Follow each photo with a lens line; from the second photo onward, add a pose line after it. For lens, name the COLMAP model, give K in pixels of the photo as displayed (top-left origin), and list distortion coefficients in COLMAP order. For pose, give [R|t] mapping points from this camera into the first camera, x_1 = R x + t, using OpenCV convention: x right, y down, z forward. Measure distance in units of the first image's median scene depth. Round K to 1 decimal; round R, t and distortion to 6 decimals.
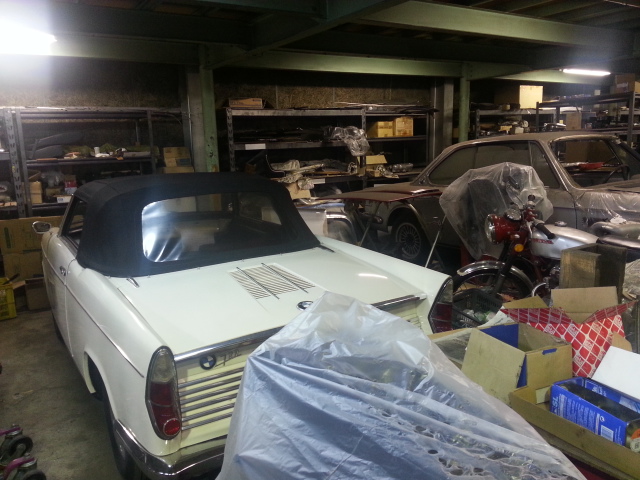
lens RADIAL K [[539.1, 0, 320.6], [0, 539.1, 240.1], [0, 0, 1]] dist [0.012297, 0.022573]
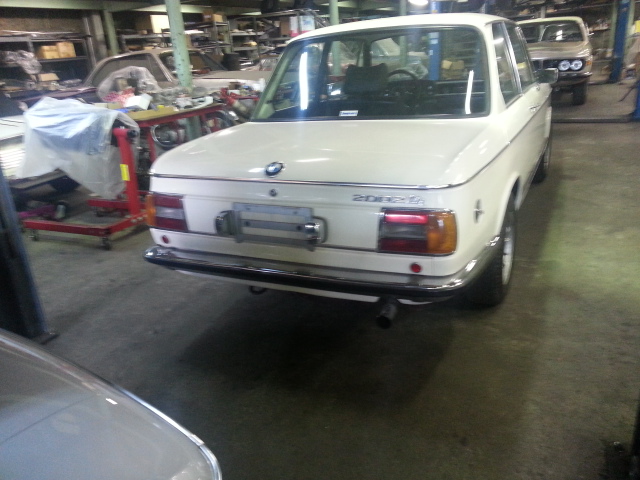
lens RADIAL K [[539.1, 0, 321.8], [0, 539.1, 239.2], [0, 0, 1]] dist [0.012297, 0.022573]
pose [[0.844200, -0.215833, 0.490656, -0.067325], [0.151004, 0.974039, 0.168656, 0.109762], [-0.514320, -0.068289, 0.854875, -0.477141]]
